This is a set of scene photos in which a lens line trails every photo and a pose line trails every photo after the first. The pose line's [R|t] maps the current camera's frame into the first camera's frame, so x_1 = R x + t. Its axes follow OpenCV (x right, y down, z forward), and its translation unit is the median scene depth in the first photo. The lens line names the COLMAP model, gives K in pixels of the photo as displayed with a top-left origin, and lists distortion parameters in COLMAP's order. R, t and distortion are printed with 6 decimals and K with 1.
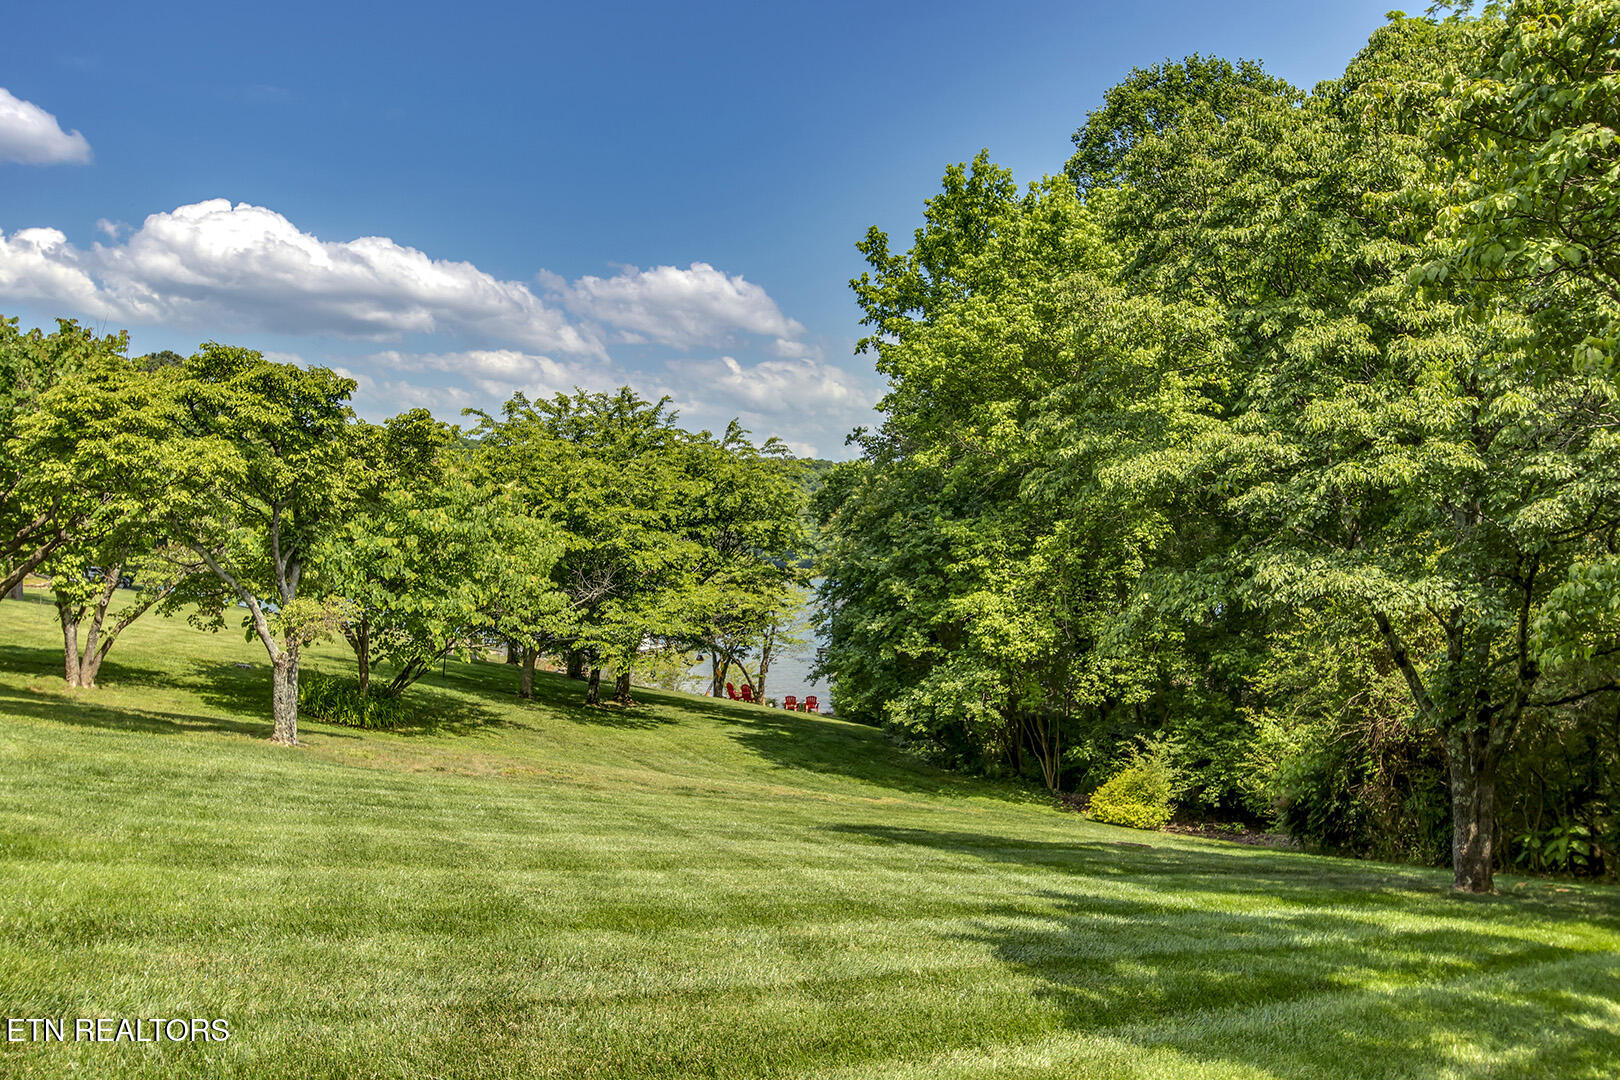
lens RADIAL K [[1525.3, 0, 810.0], [0, 1525.3, 540.0], [0, 0, 1]] dist [0.003554, 0.004556]
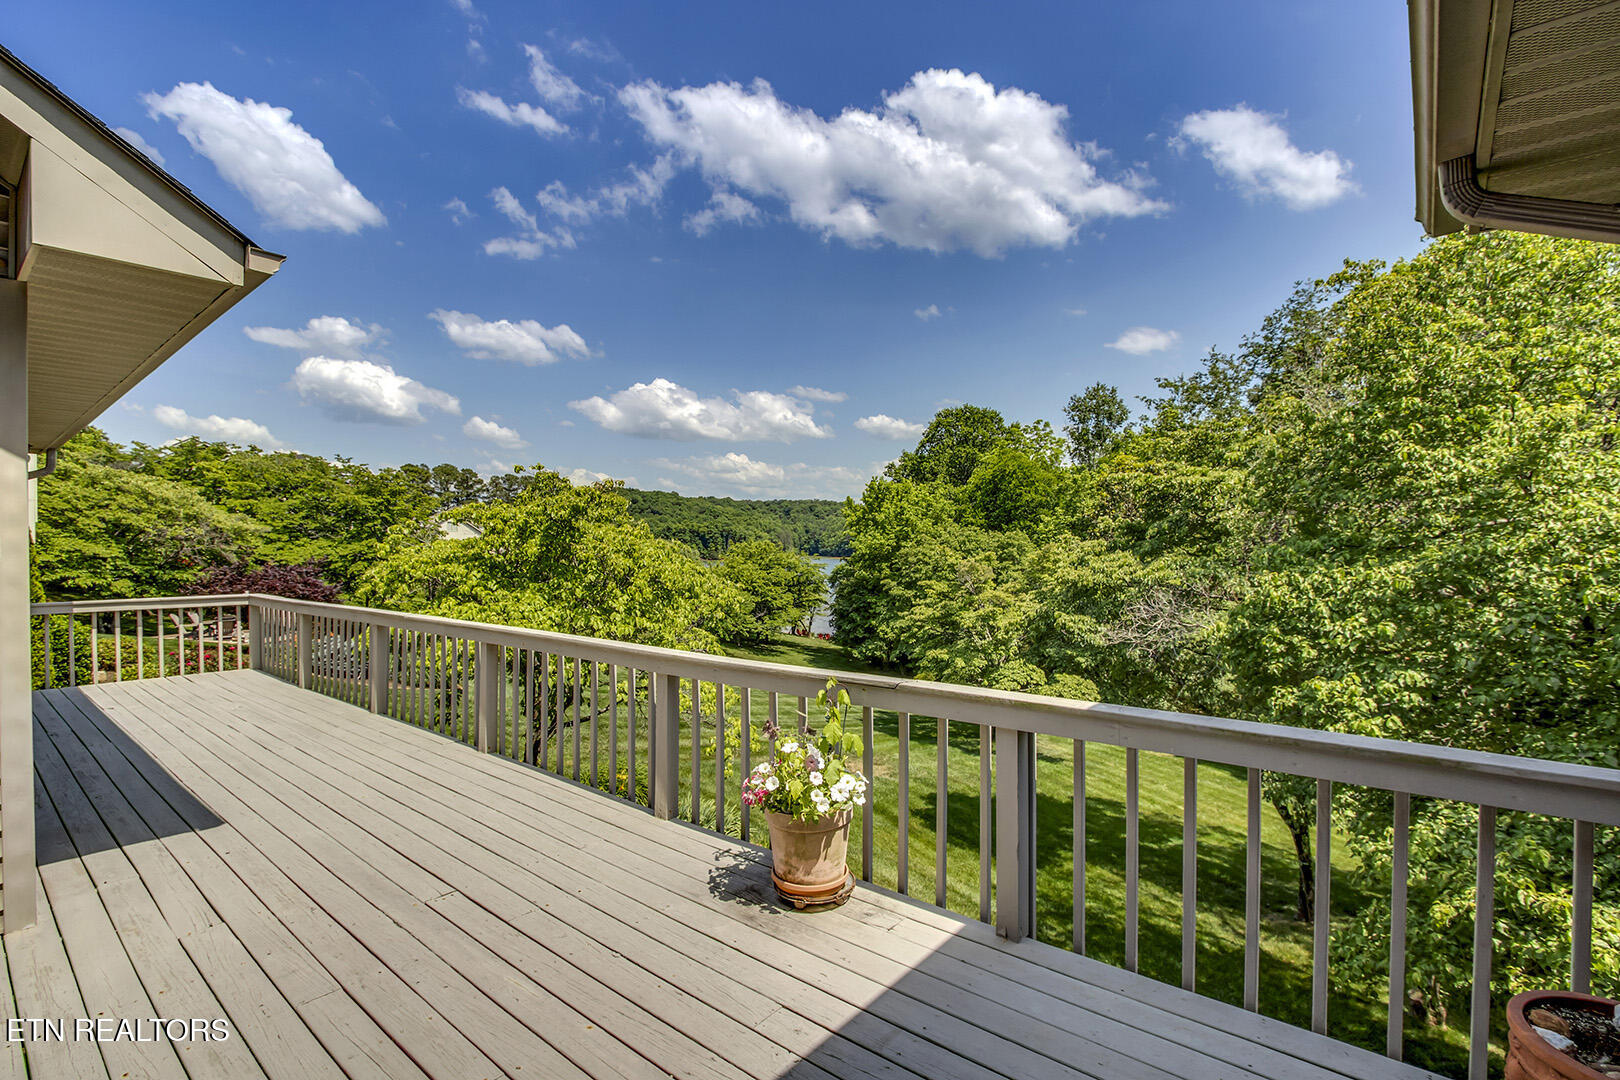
lens RADIAL K [[743.5, 0, 810.0], [0, 743.5, 540.0], [0, 0, 1]] dist [-0.013351, 0.000067]
pose [[0.999783, -0.003245, -0.020578, -0.006405], [0.003480, 0.999929, 0.011404, -0.152988], [0.020539, -0.011473, 0.999723, -0.617188]]
